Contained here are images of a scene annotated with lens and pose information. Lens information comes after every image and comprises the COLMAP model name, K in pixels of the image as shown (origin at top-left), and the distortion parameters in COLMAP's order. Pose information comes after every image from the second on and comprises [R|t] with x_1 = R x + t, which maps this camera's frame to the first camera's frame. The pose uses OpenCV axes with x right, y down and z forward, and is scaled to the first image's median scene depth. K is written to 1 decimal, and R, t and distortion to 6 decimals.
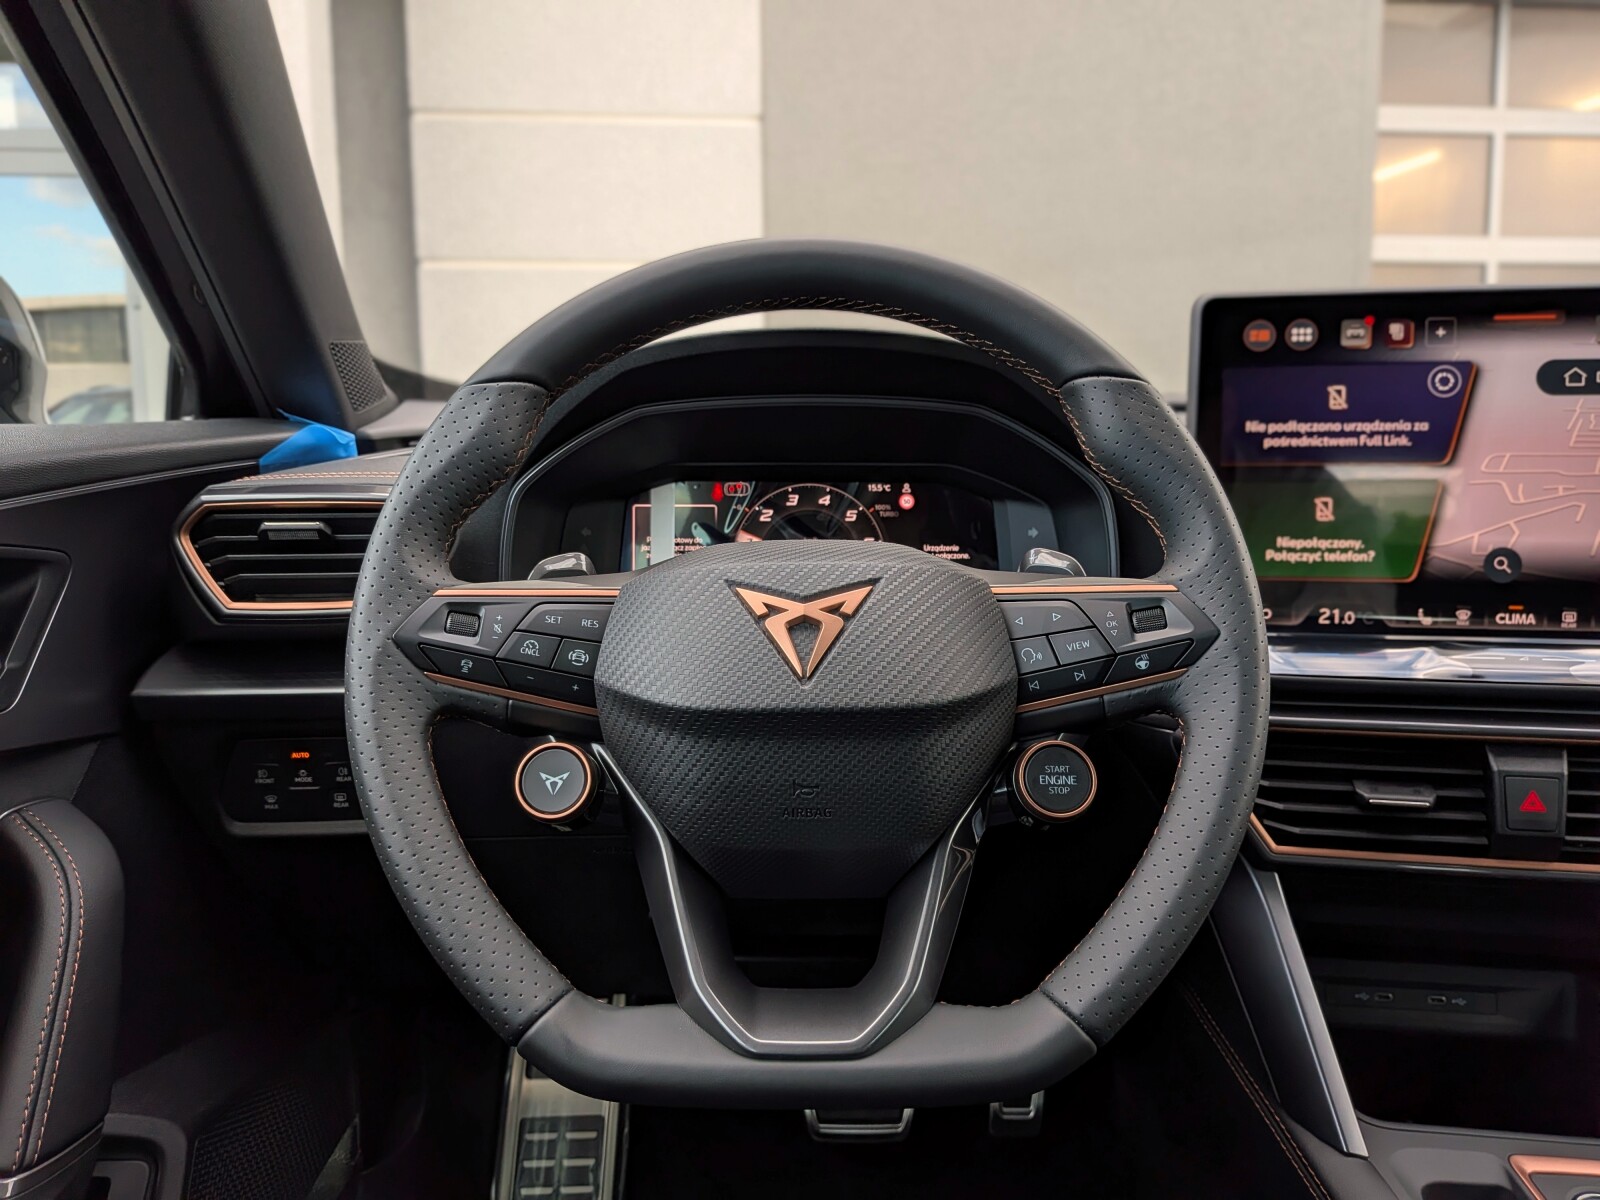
lens RADIAL K [[1154.8, 0, 787.8], [0, 1154.8, 574.2], [0, 0, 1]] dist [0.064610, -0.113285]
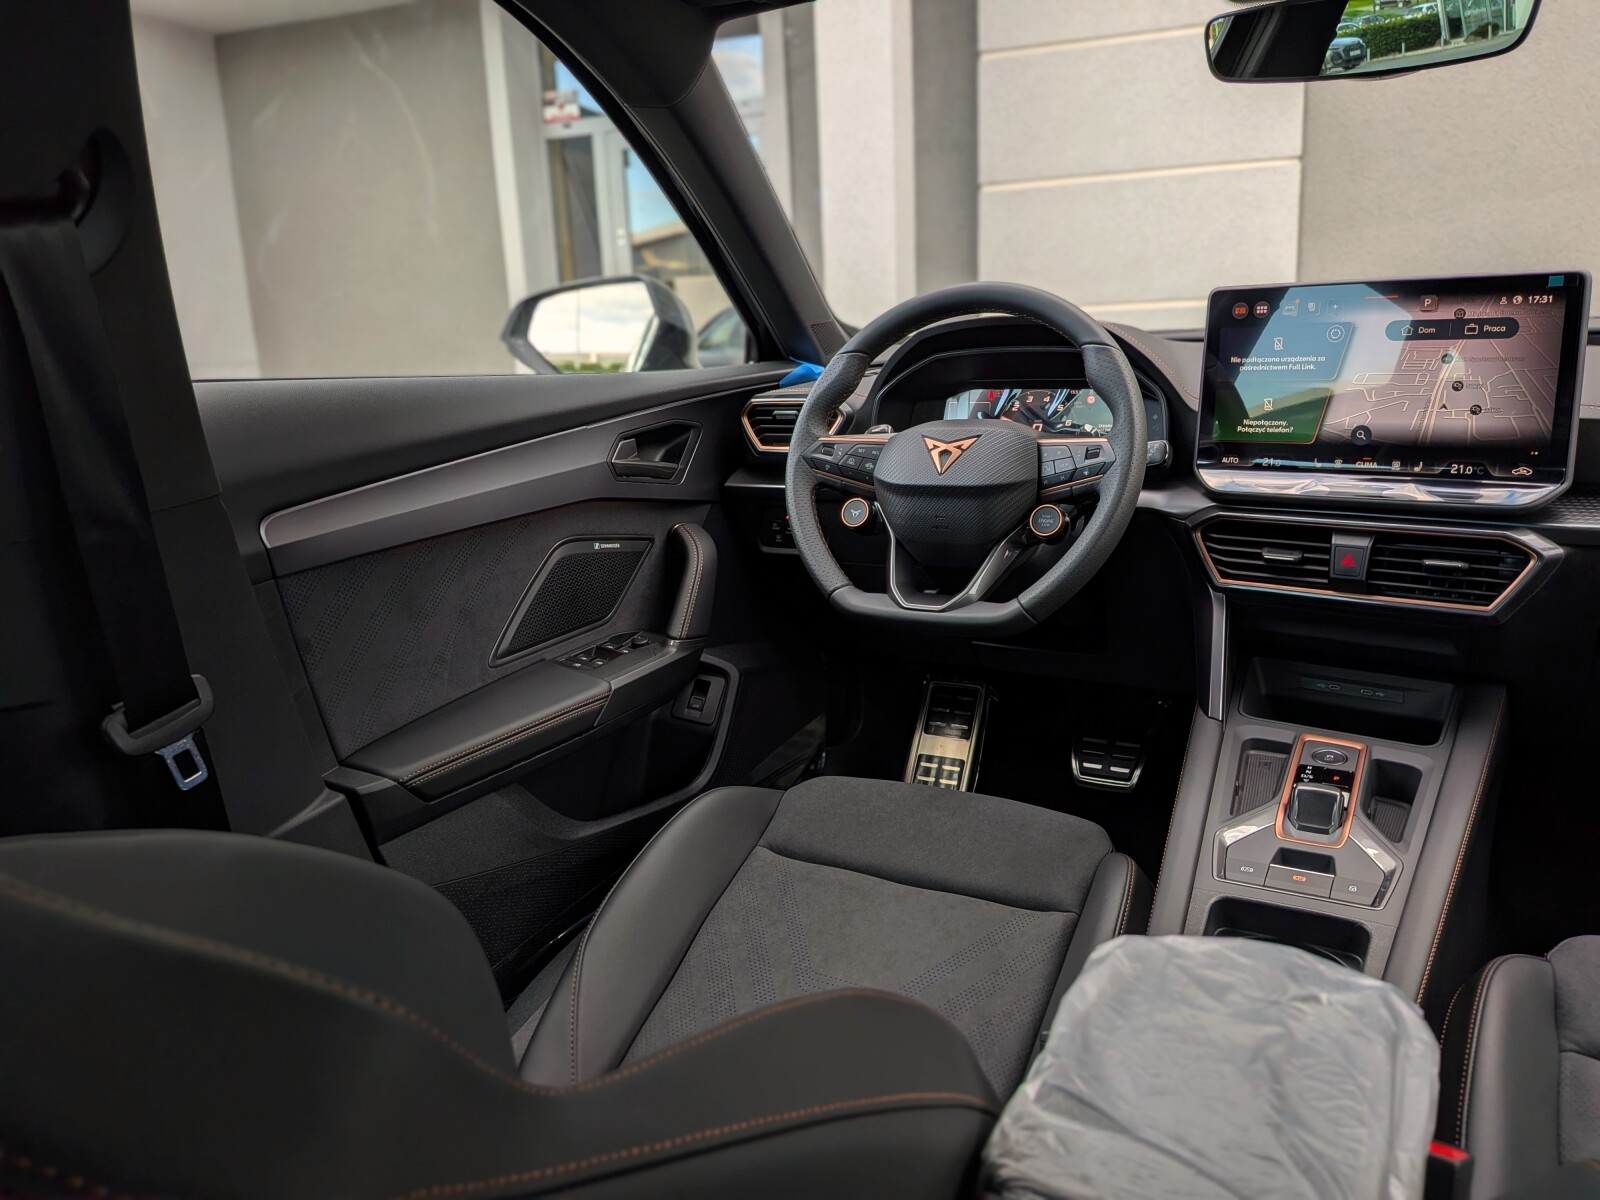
lens RADIAL K [[1154.8, 0, 790.6], [0, 1154.8, 593.9], [0, 0, 1]] dist [0.064610, -0.113285]
pose [[0.877653, 0.077433, -0.473001, 0.823900], [-0.025175, 0.992949, 0.115838, 0.057850], [0.478636, -0.089758, 0.873414, -1.215824]]
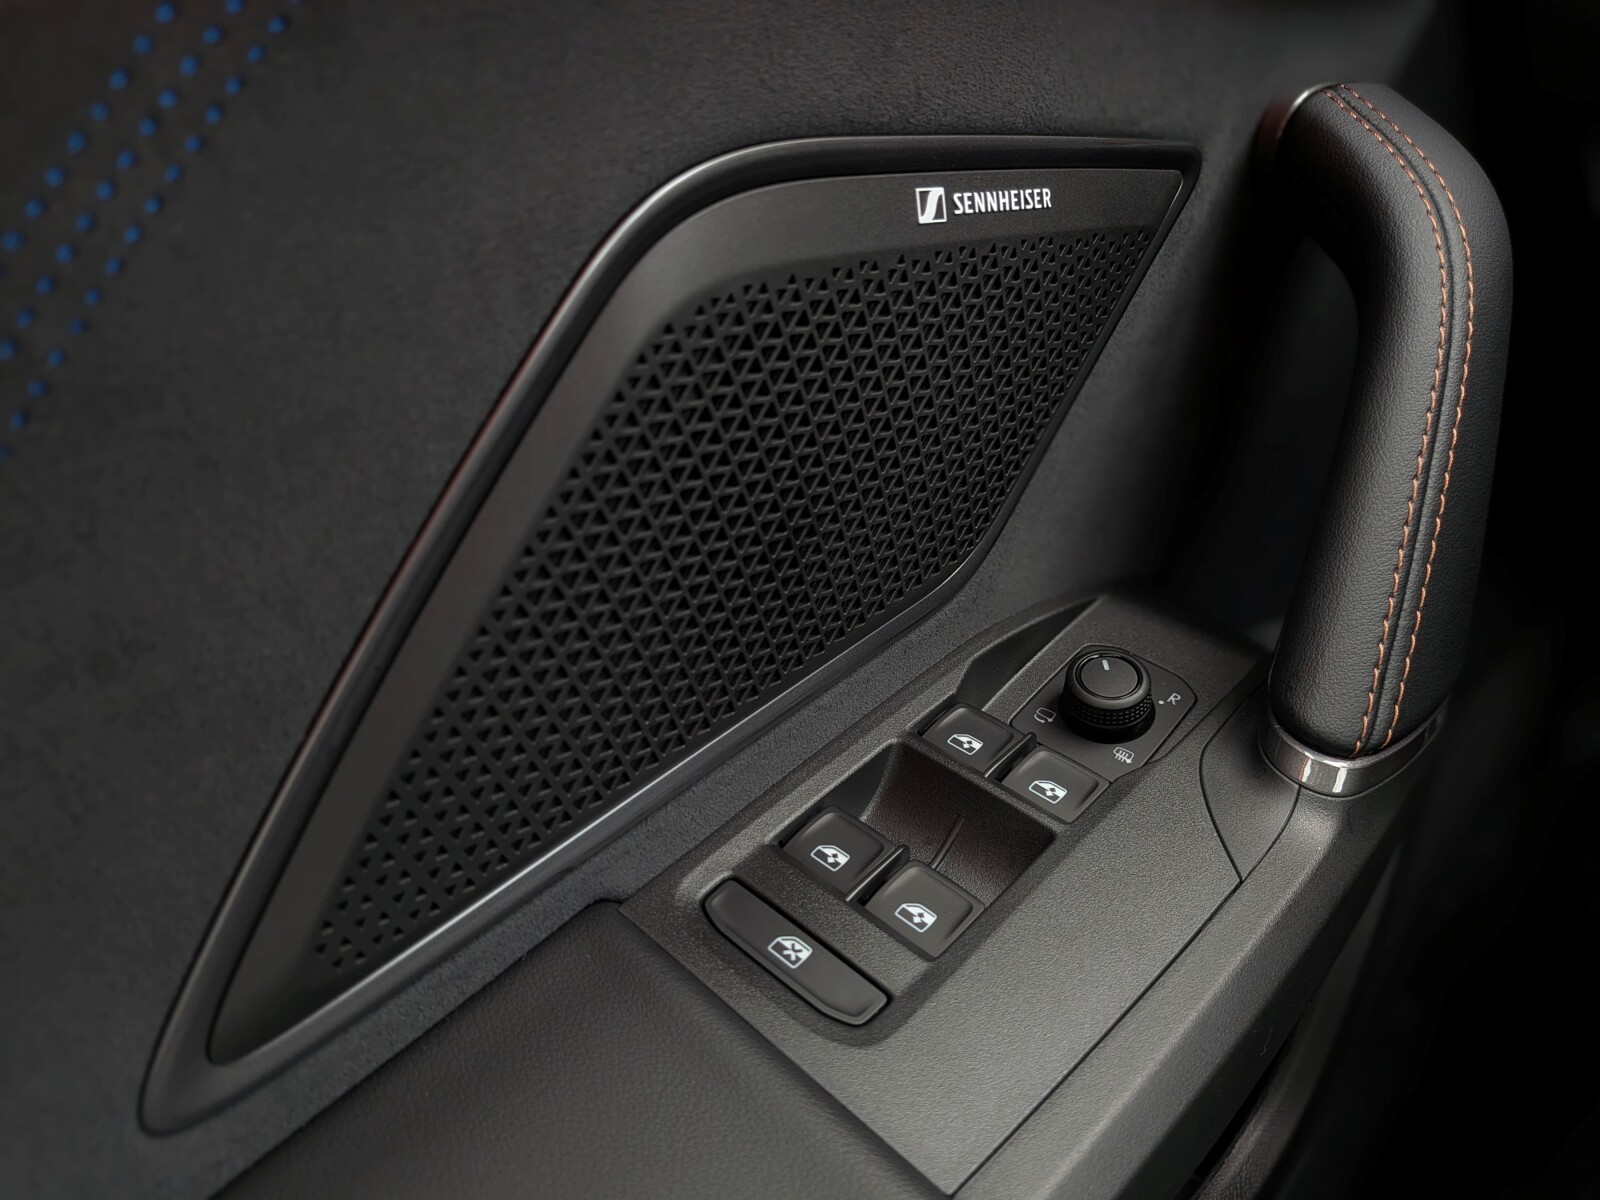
lens RADIAL K [[1154.8, 0, 792.9], [0, 1154.8, 602.5], [0, 0, 1]] dist [0.064610, -0.113285]
pose [[0.734535, 0.284571, -0.616017, -0.490886], [-0.003110, 0.909218, 0.416308, 0.214062], [0.678564, -0.303877, 0.668738, 0.445641]]
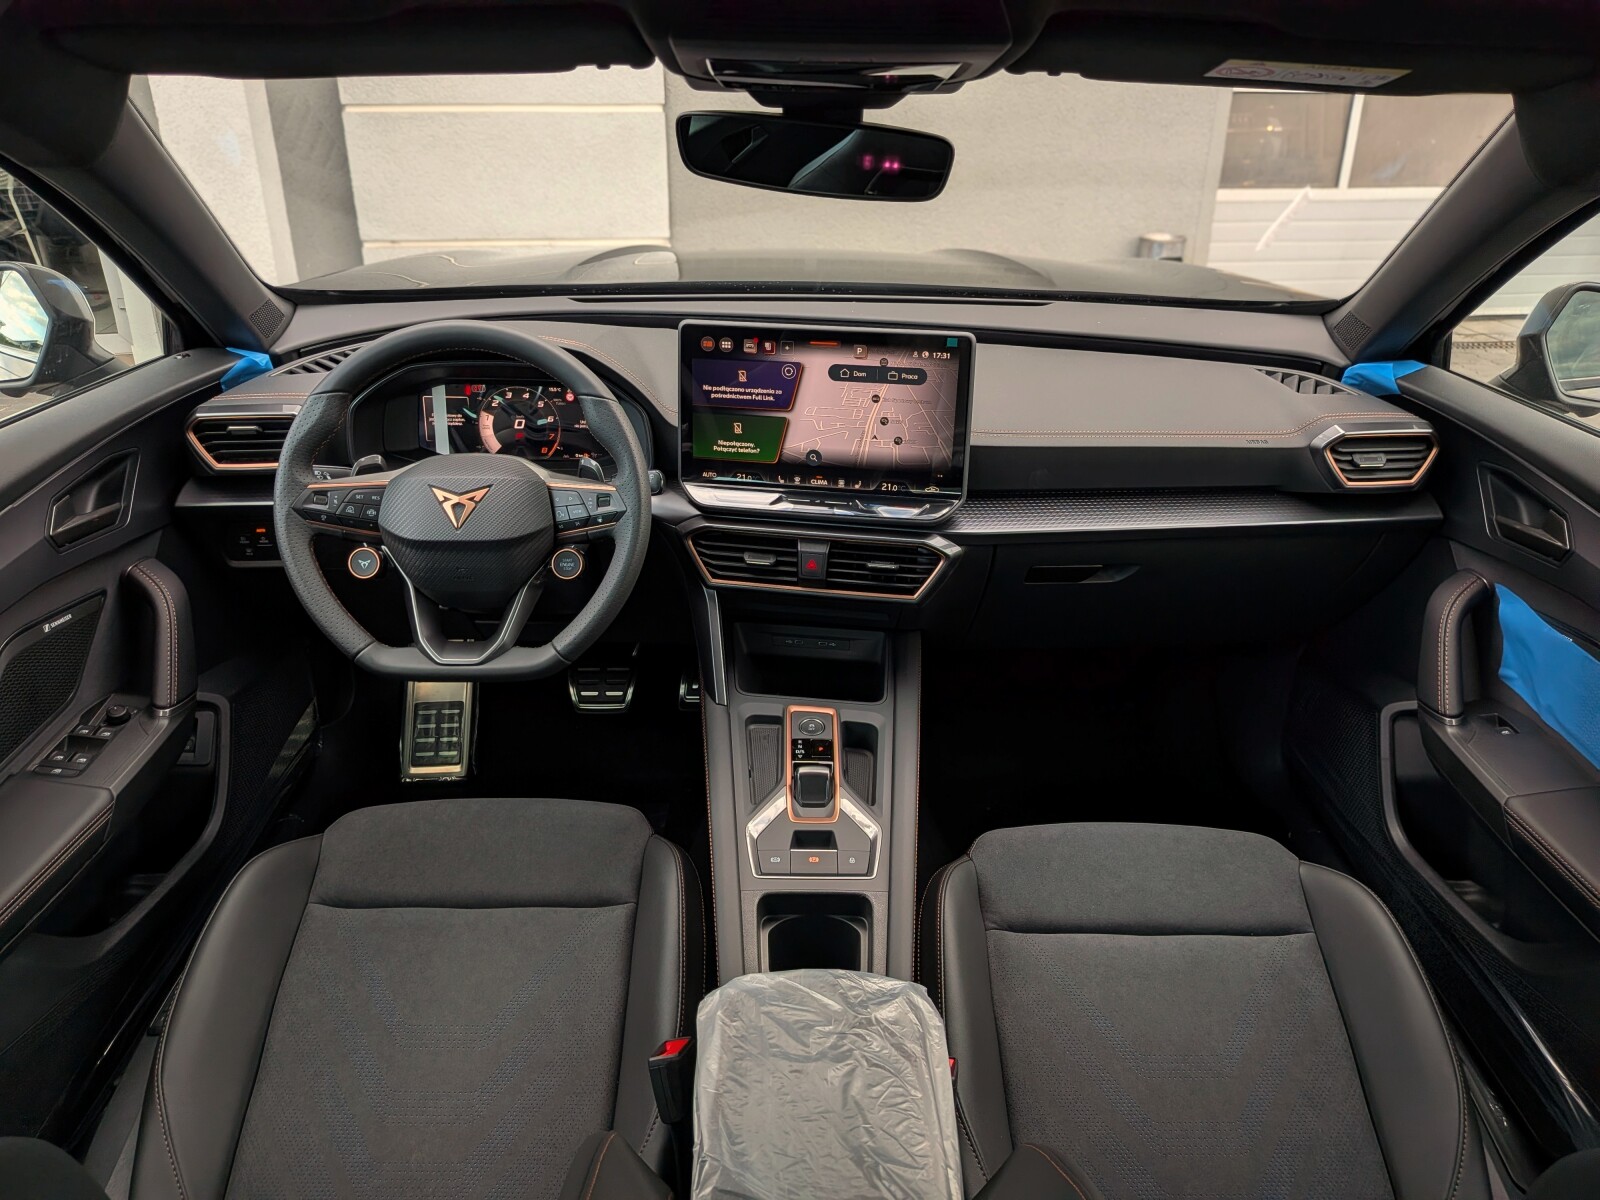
lens RADIAL K [[1154.8, 0, 800.8], [0, 1154.8, 593.1], [0, 0, 1]] dist [0.064610, -0.113285]
pose [[0.999406, 0.004246, 0.034208, 0.597507], [-0.014746, 0.949659, 0.312939, -0.512671], [-0.031157, -0.313258, 0.949157, -1.309931]]
